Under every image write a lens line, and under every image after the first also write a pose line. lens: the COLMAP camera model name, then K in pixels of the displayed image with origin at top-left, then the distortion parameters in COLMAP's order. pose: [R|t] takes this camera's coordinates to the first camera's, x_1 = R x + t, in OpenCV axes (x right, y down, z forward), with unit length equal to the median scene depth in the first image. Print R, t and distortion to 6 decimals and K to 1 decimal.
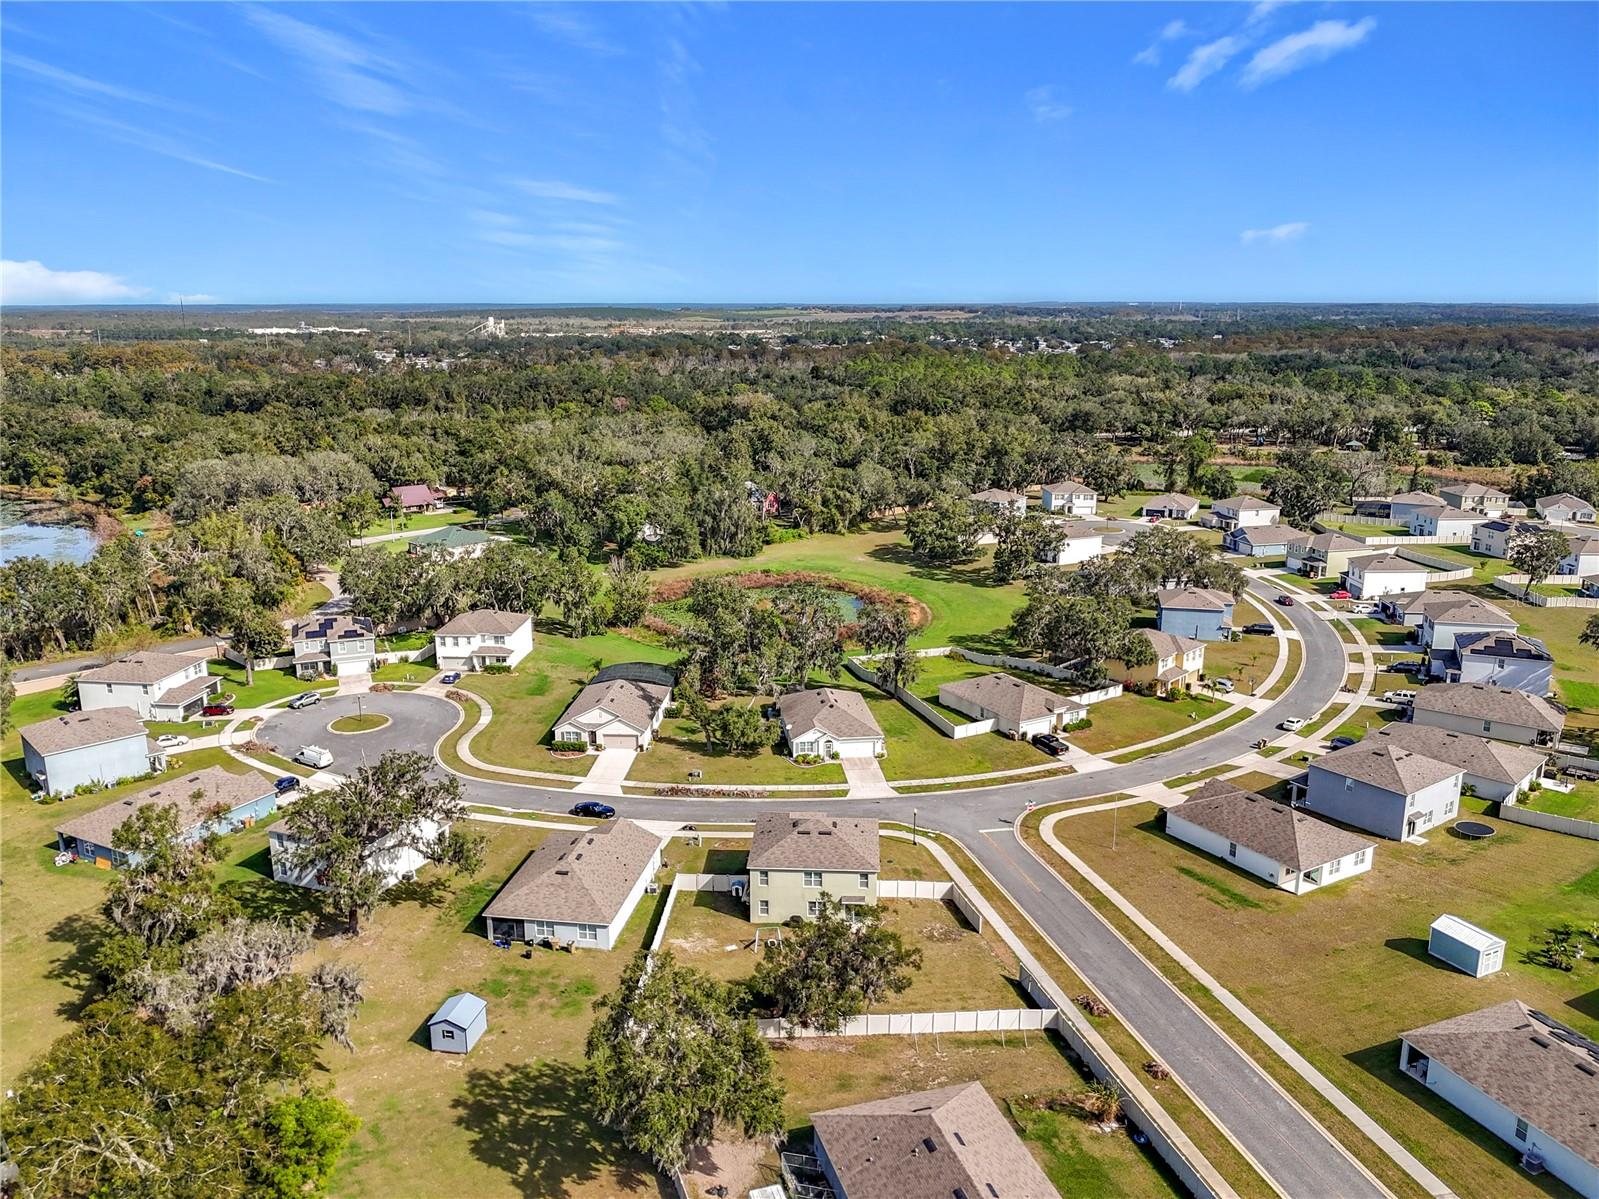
lens RADIAL K [[1207.1, 0, 797.5], [0, 1207.1, 599.1], [0, 0, 1]] dist [0.060573, -0.083535]
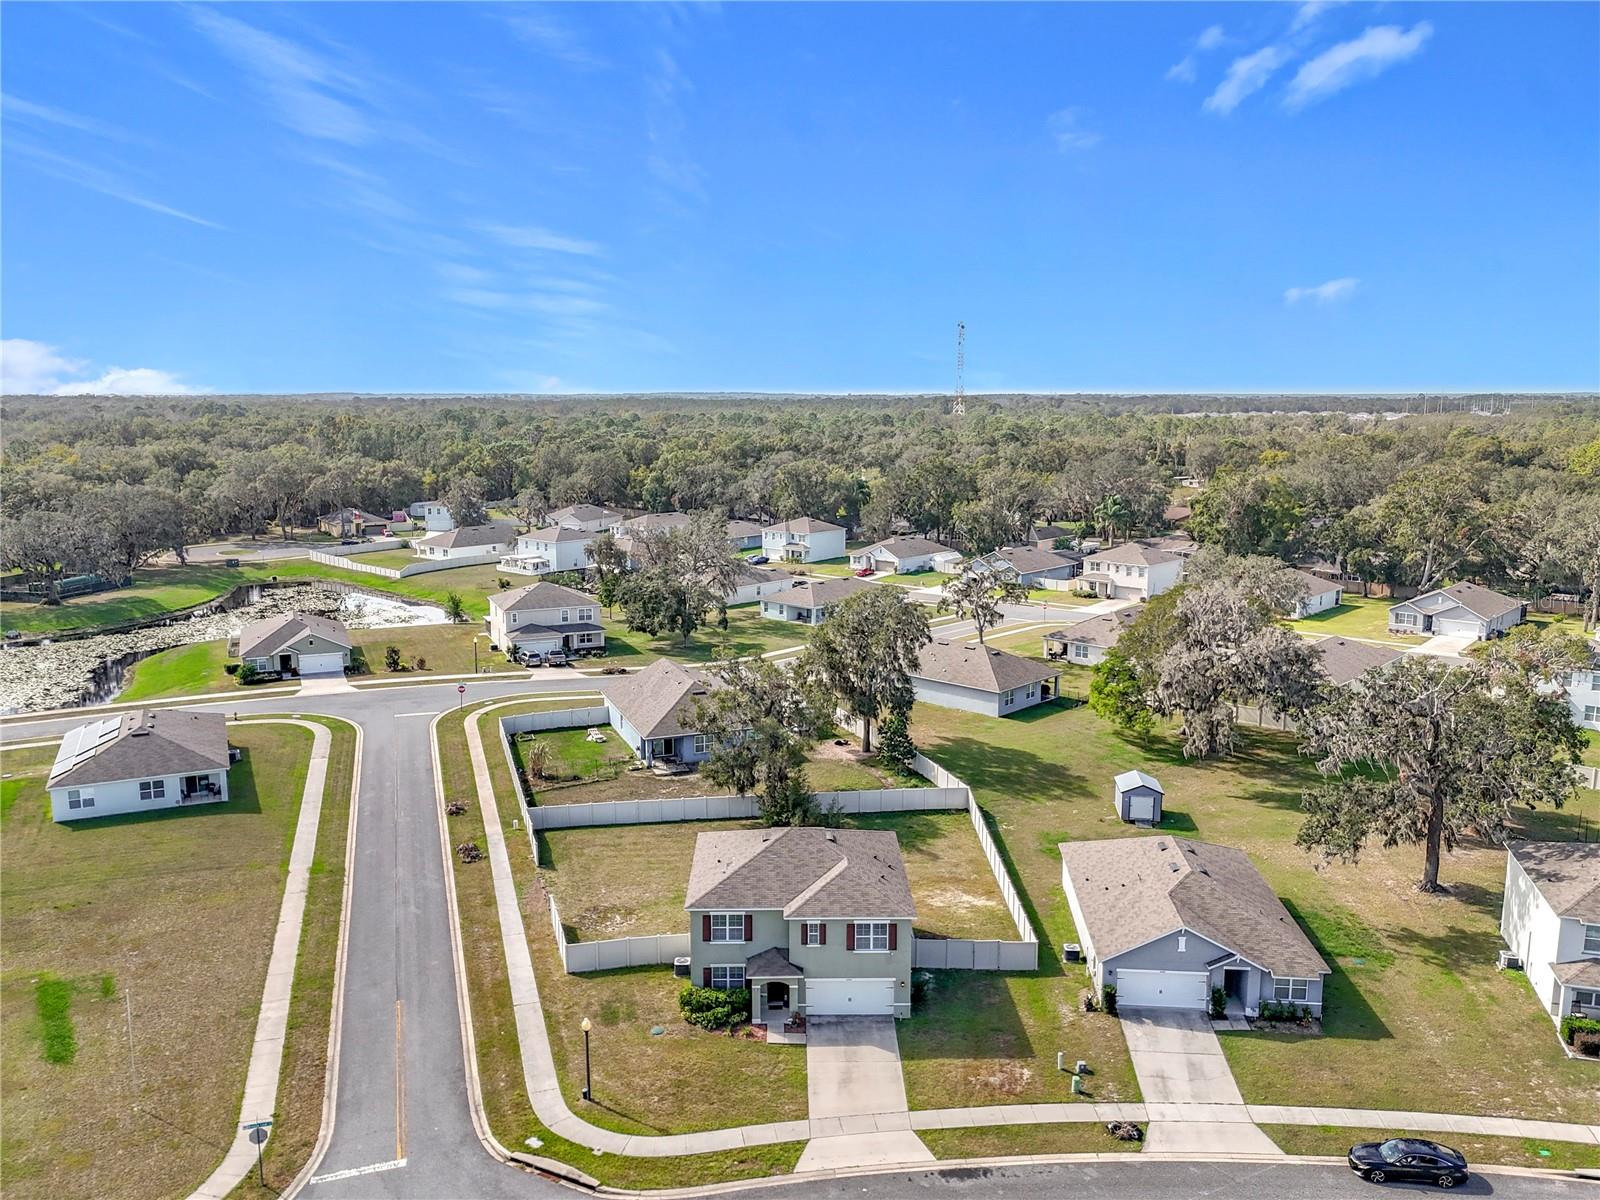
lens RADIAL K [[1241.3, 0, 804.3], [0, 1241.3, 596.4], [0, 0, 1]] dist [0.047387, -0.045888]
pose [[-0.997352, 0.013473, -0.071469, 0.041575], [-0.015781, 0.919185, 0.393510, -0.125656], [0.070995, 0.393595, -0.916538, 1.160443]]
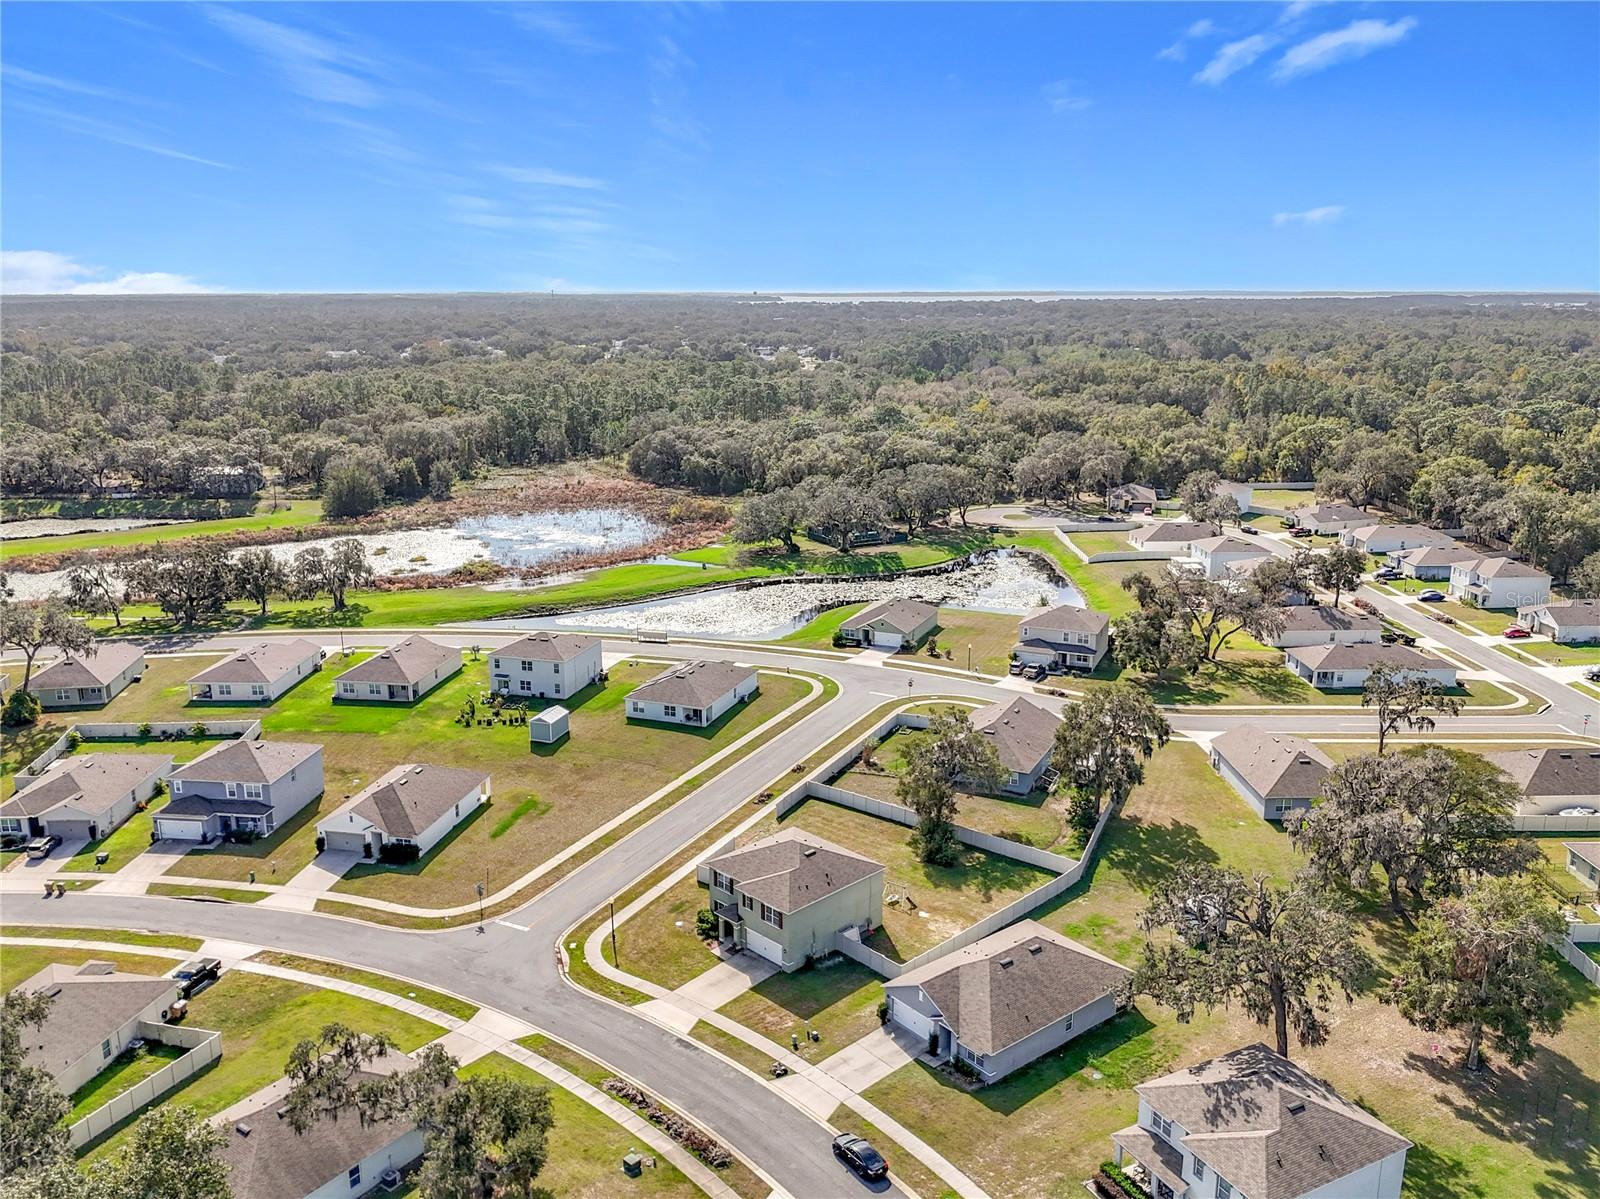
lens RADIAL K [[1260.1, 0, 806.2], [0, 1260.1, 610.9], [0, 0, 1]] dist [0.062640, -0.117657]
pose [[-0.741109, -0.164334, 0.650962, -0.461547], [0.162662, 0.896744, 0.411571, -0.293537], [-0.651381, 0.410906, -0.637855, 1.185505]]
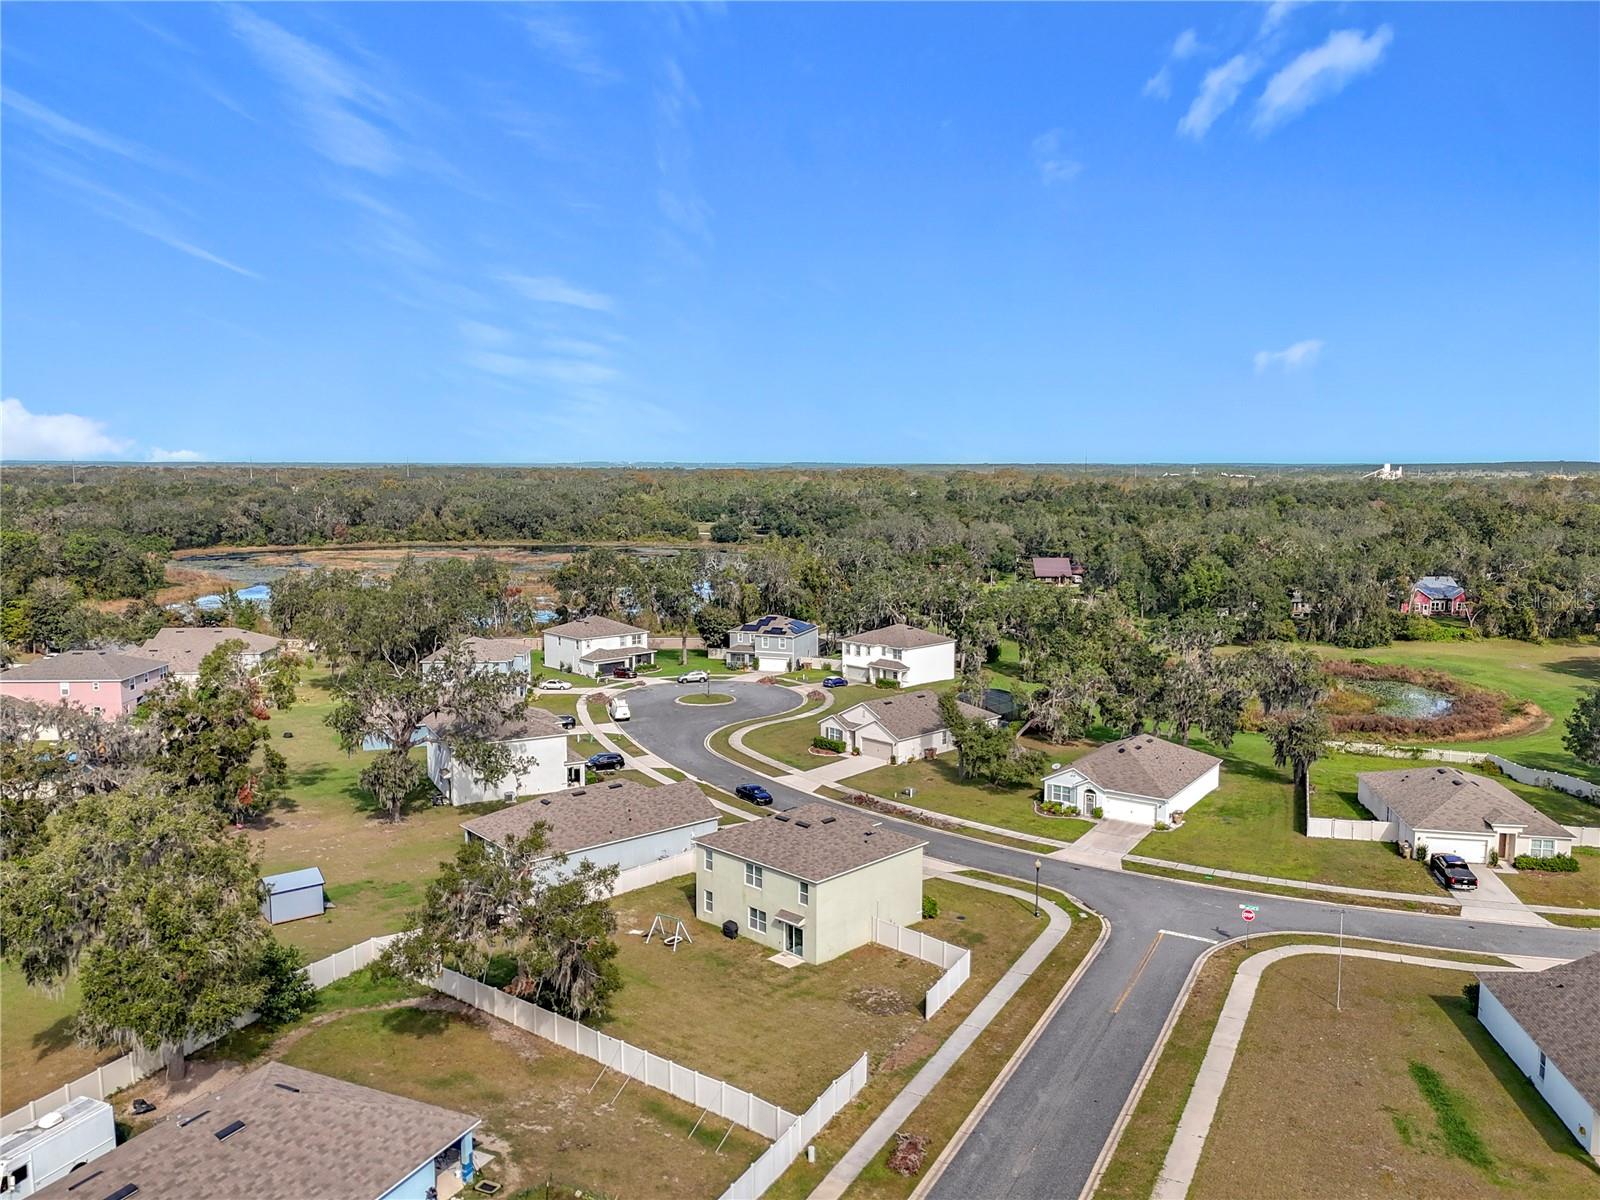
lens RADIAL K [[1207.8, 0, 798.0], [0, 1207.8, 599.6], [0, 0, 1]] dist [0.060573, -0.083535]
pose [[0.750738, 0.078861, -0.655876, 0.364935], [-0.161867, 0.984542, -0.066900, 0.082976], [0.640462, 0.156389, 0.751898, 0.328103]]
